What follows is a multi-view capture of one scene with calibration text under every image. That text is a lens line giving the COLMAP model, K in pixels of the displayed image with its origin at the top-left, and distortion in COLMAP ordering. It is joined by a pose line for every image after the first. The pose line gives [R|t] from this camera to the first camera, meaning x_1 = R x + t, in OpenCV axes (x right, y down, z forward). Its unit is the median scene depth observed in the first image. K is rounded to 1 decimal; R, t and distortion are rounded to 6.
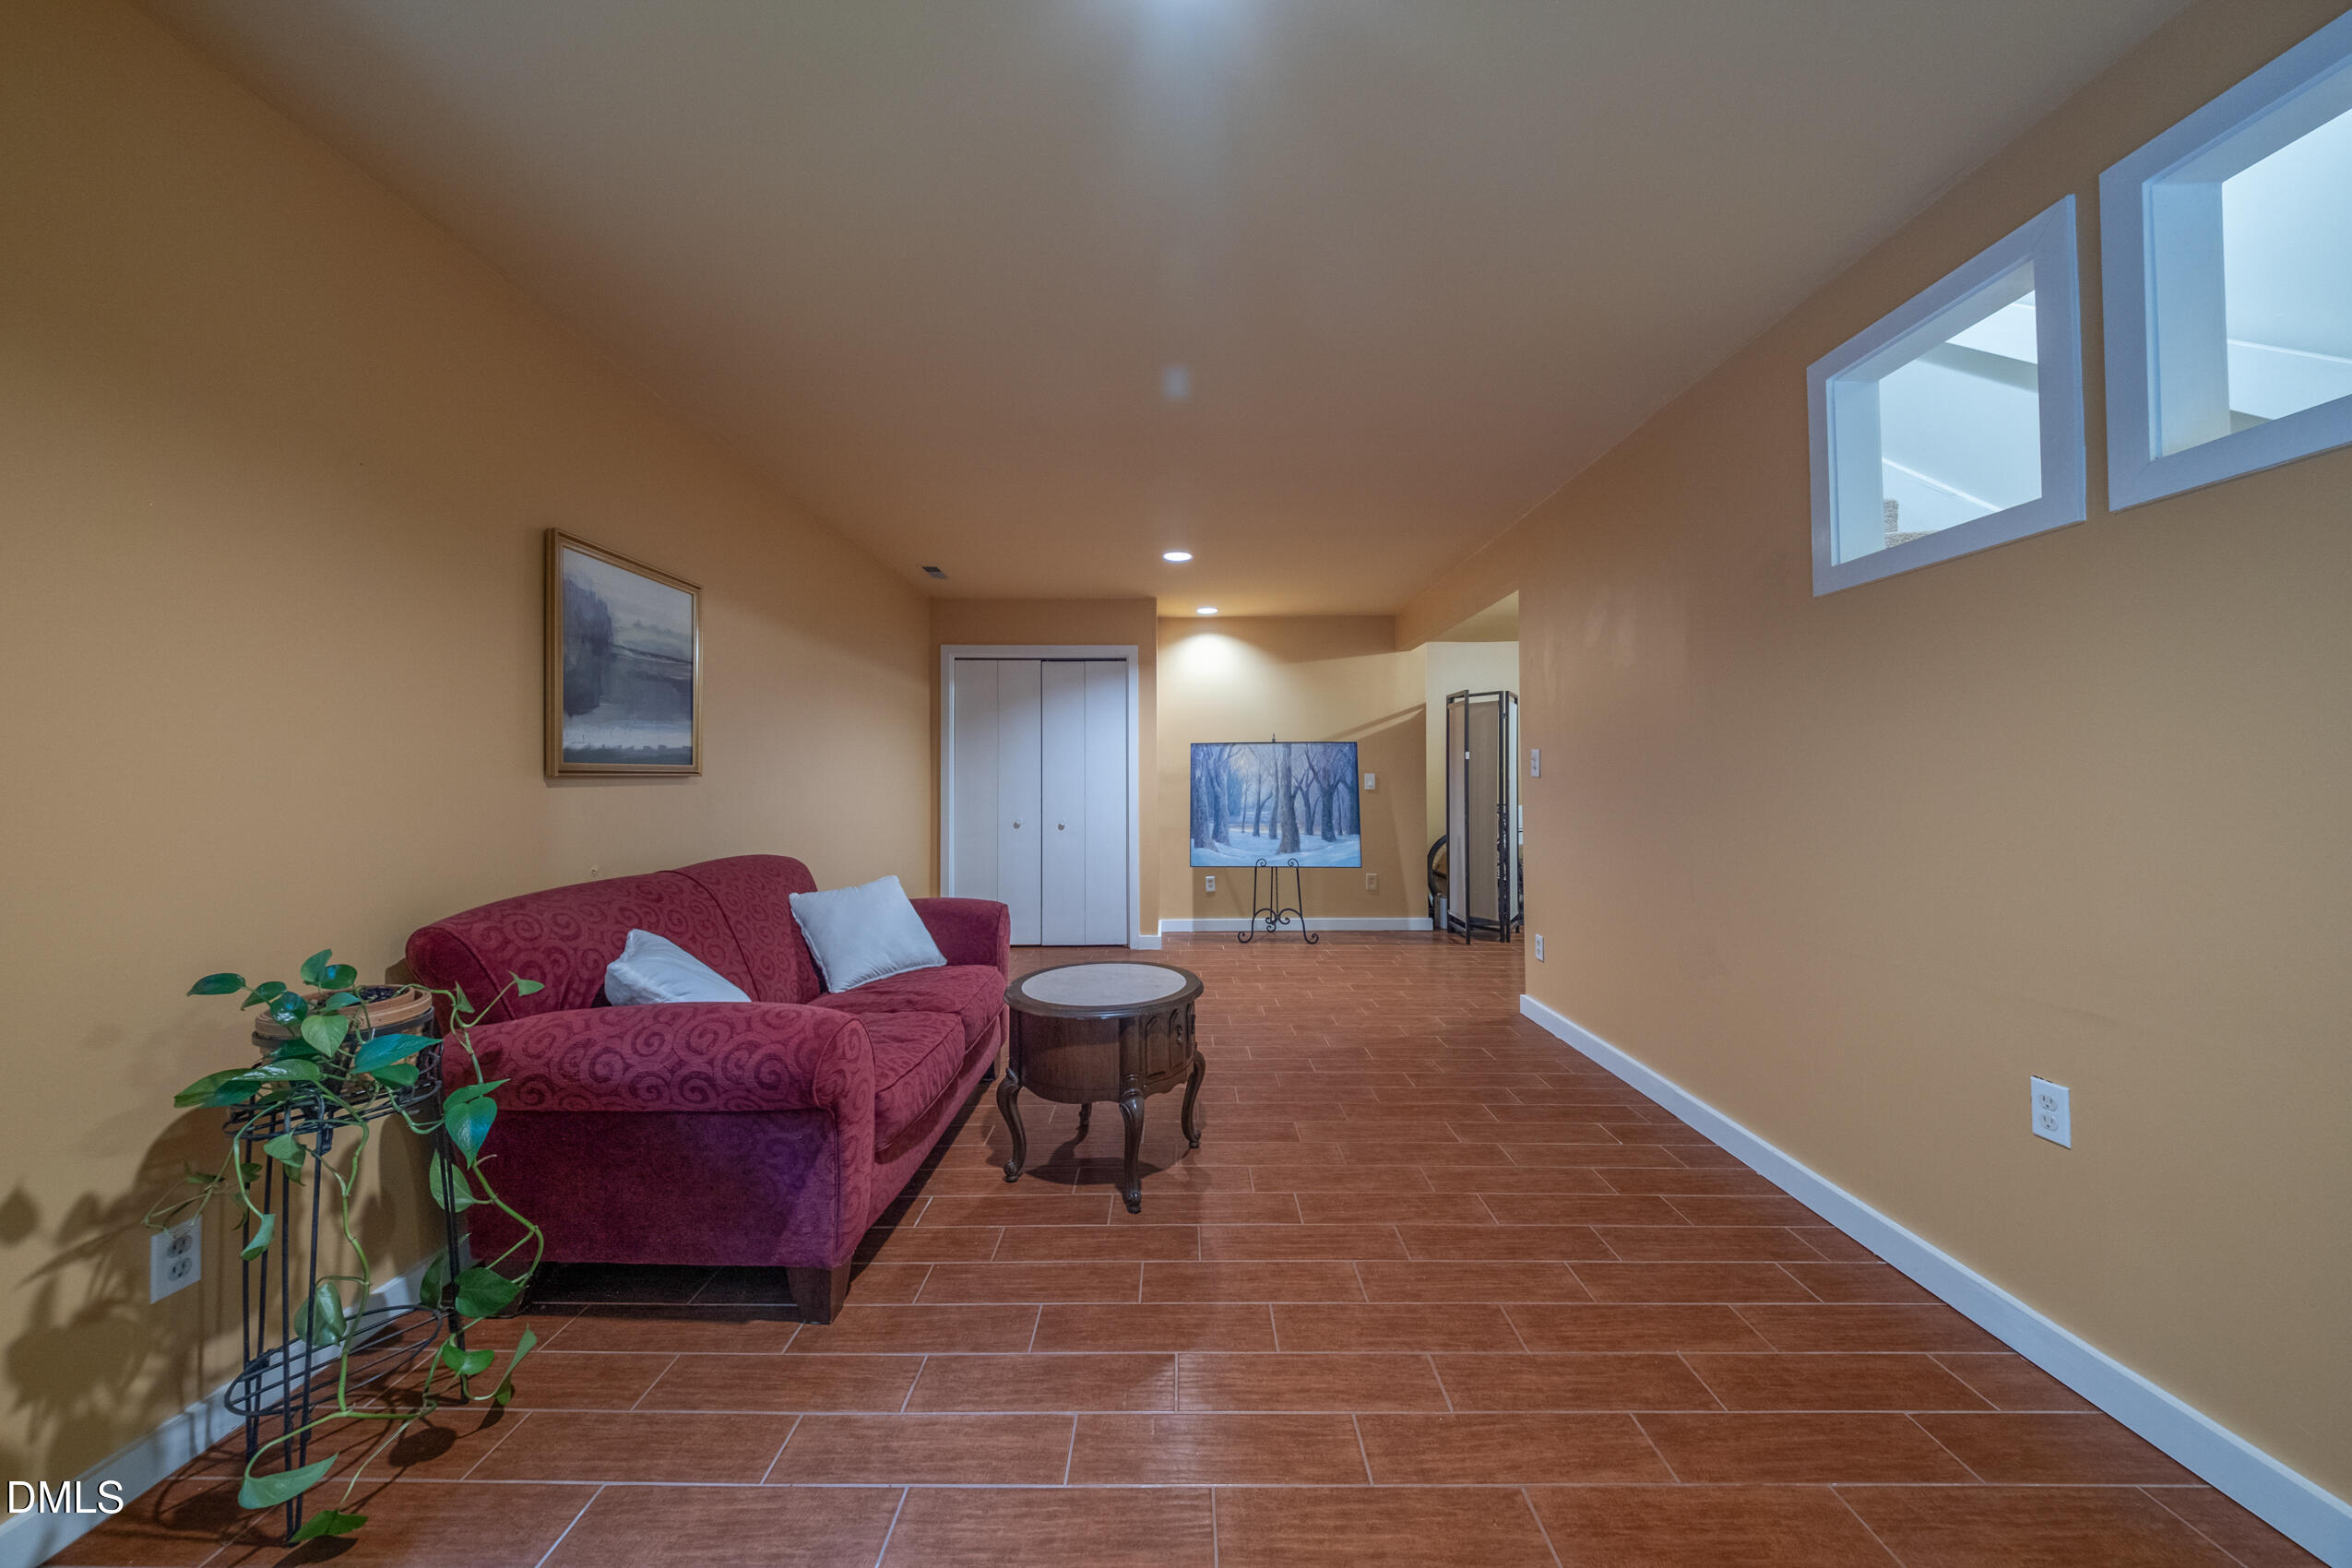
lens RADIAL K [[788.5, 0, 1145.6], [0, 788.5, 776.1], [0, 0, 1]] dist [-0.002627, -0.002699]
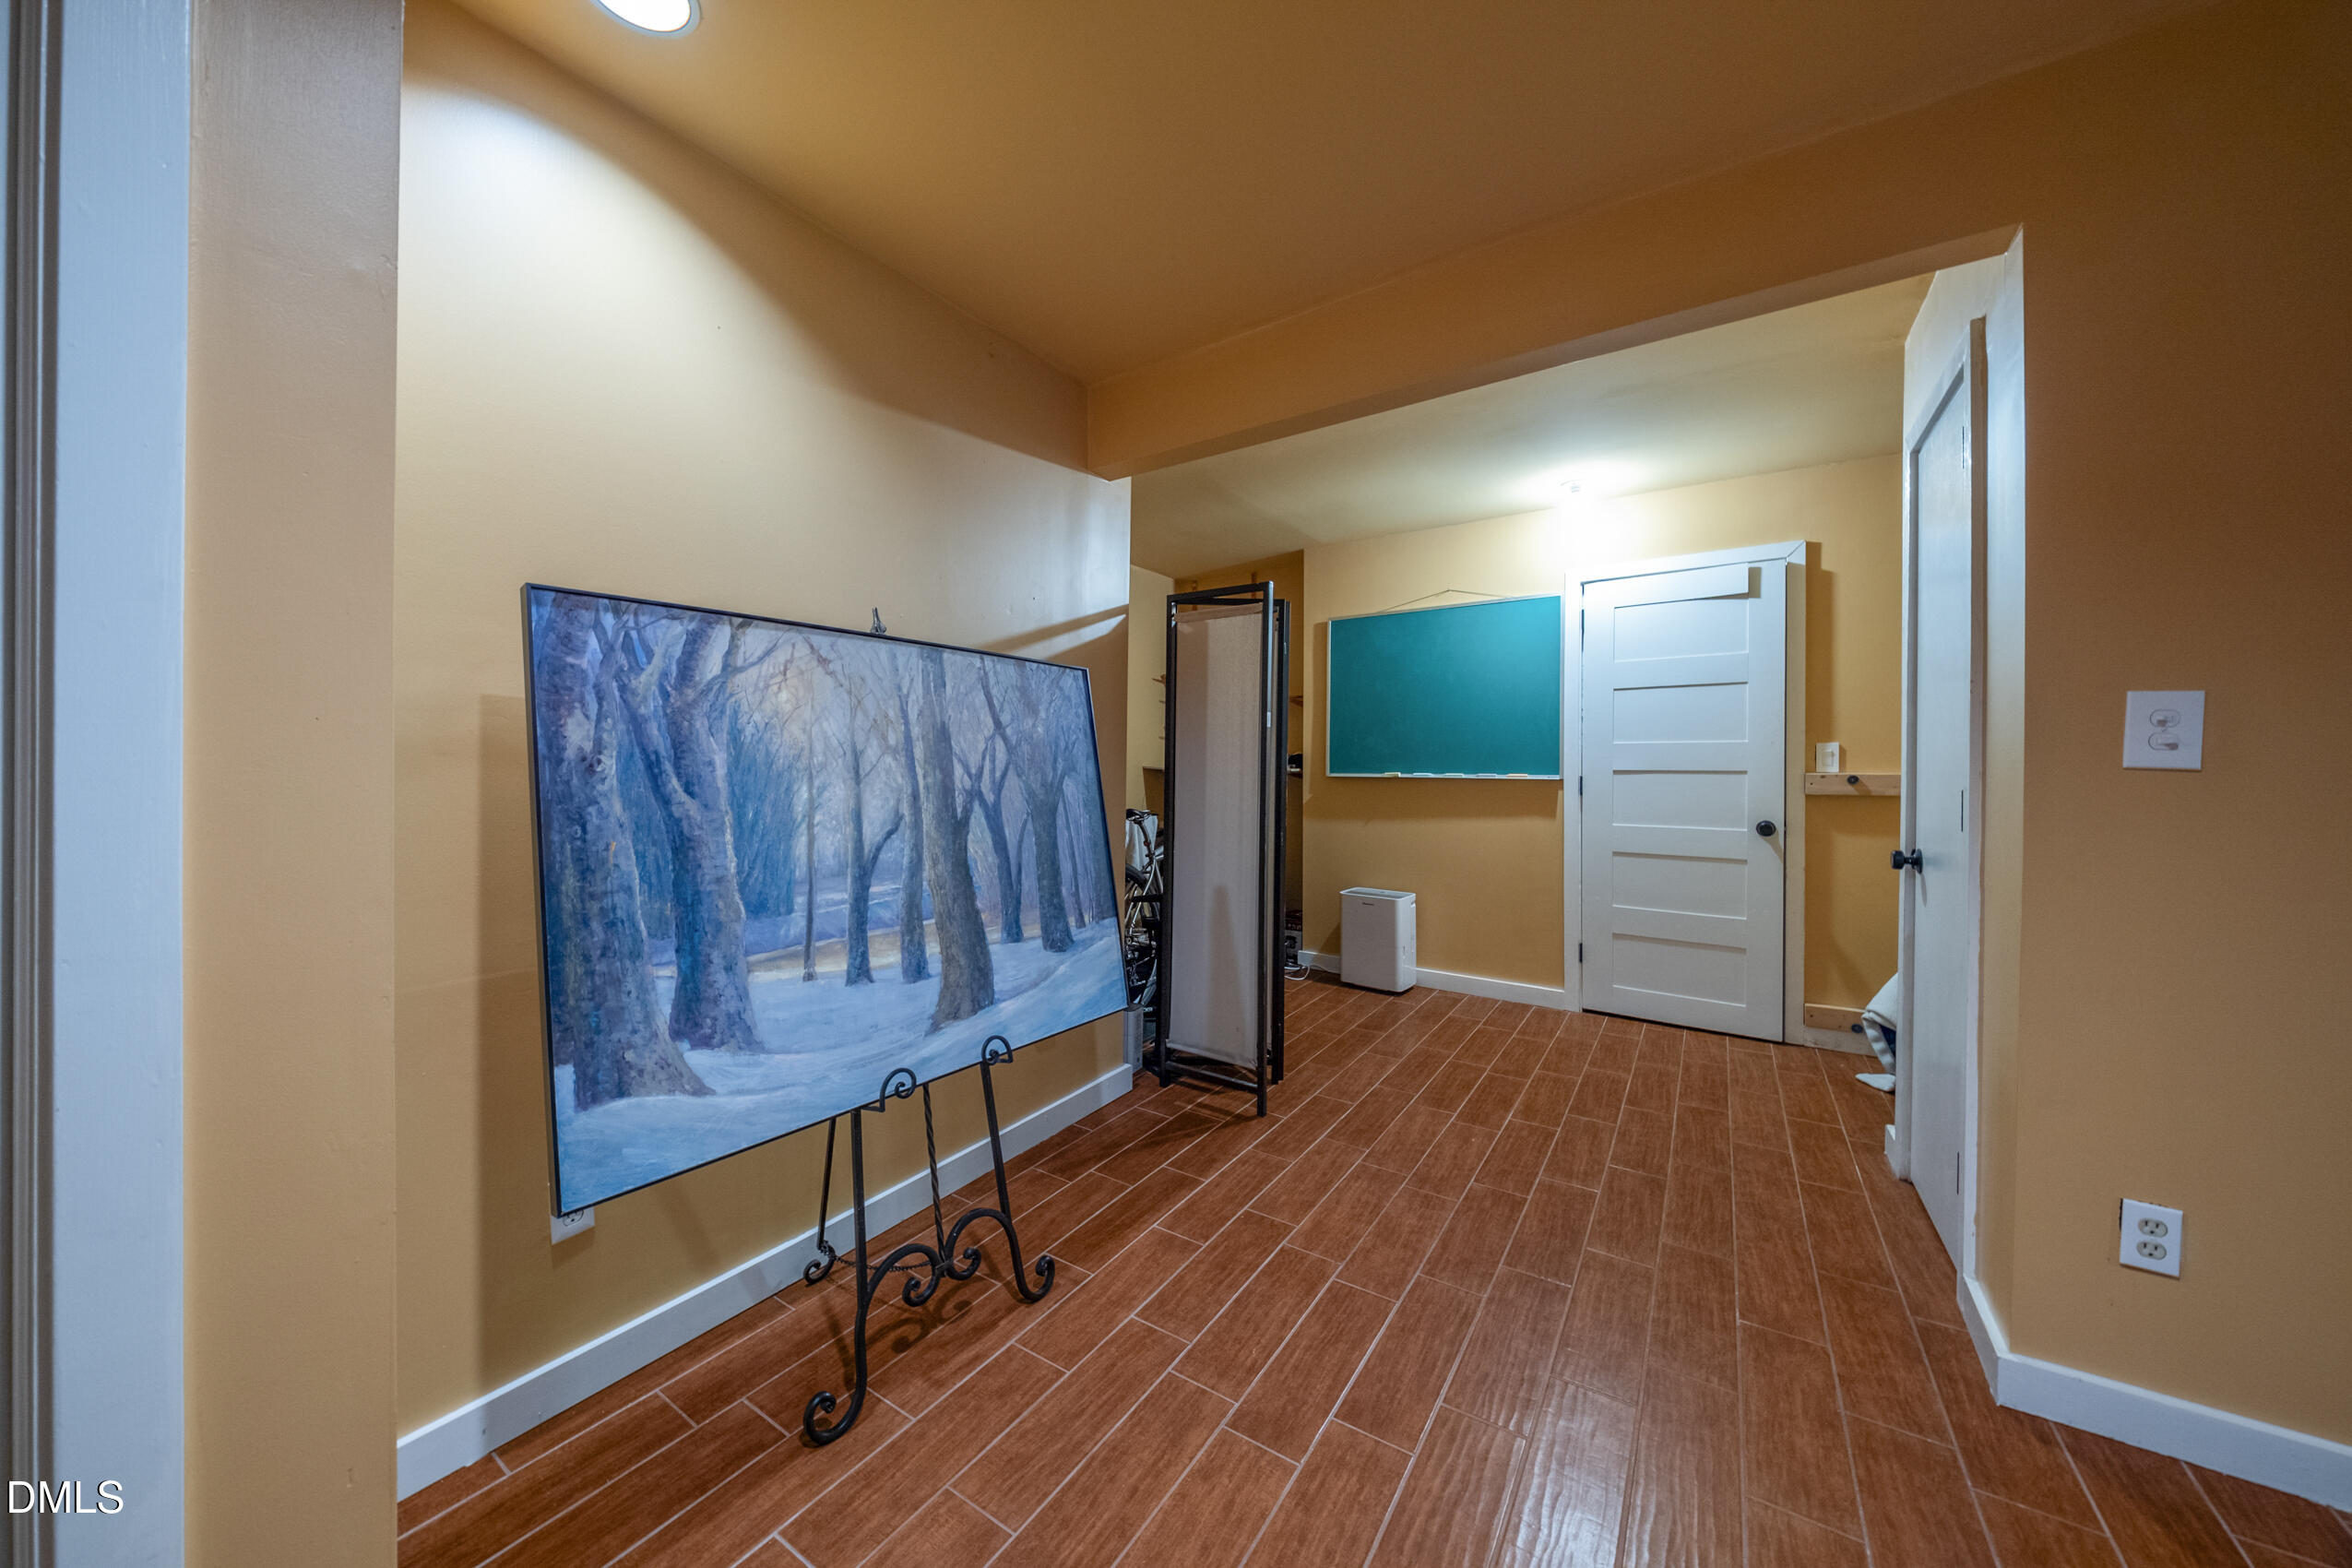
lens RADIAL K [[762.5, 0, 1150.6], [0, 762.5, 768.2], [0, 0, 1]] dist [0.000932, 0.000053]
pose [[0.513517, 0.005134, 0.858064, -0.052422], [-0.007916, 0.999968, -0.001246, 0.008516], [-0.858043, -0.006153, 0.513541, 1.471761]]
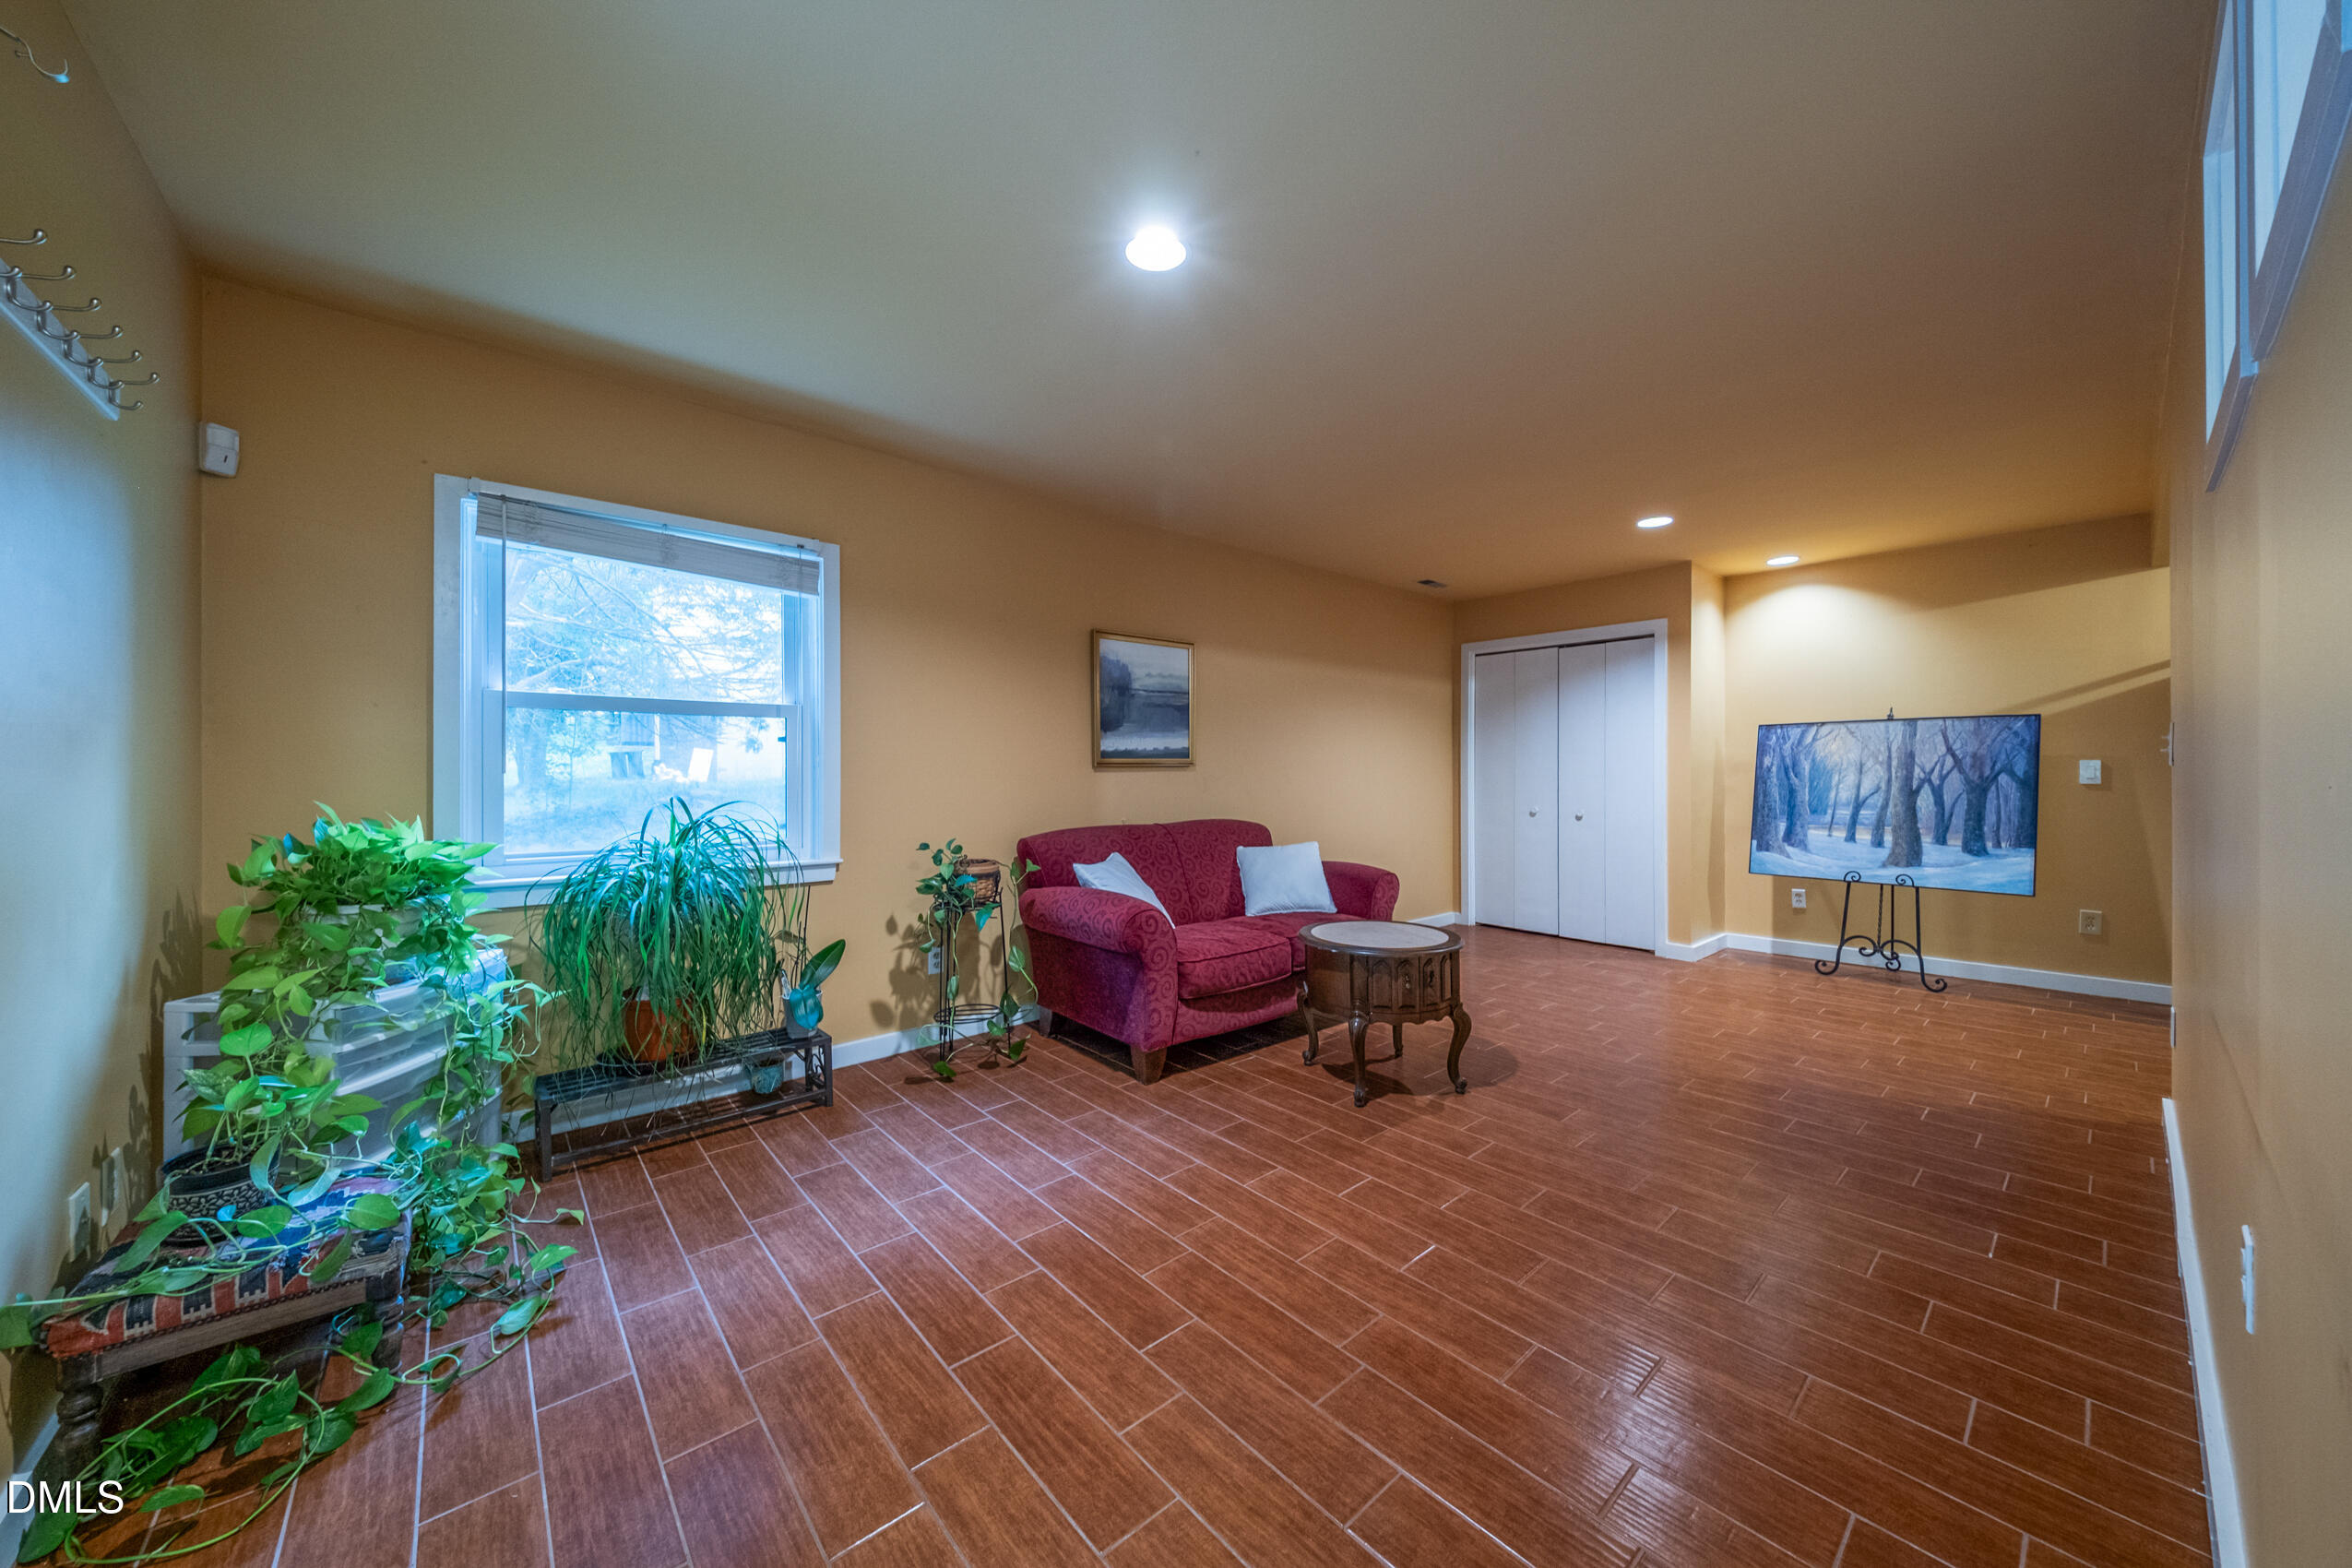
lens RADIAL K [[788.5, 0, 1156.7], [0, 788.5, 783.4], [0, 0, 1]] dist [-0.002627, -0.002699]
pose [[0.655174, 0.014120, -0.755346, 0.519259], [0.002617, 0.999777, 0.020959, 0.000808], [0.755473, -0.015709, 0.654991, -0.055664]]
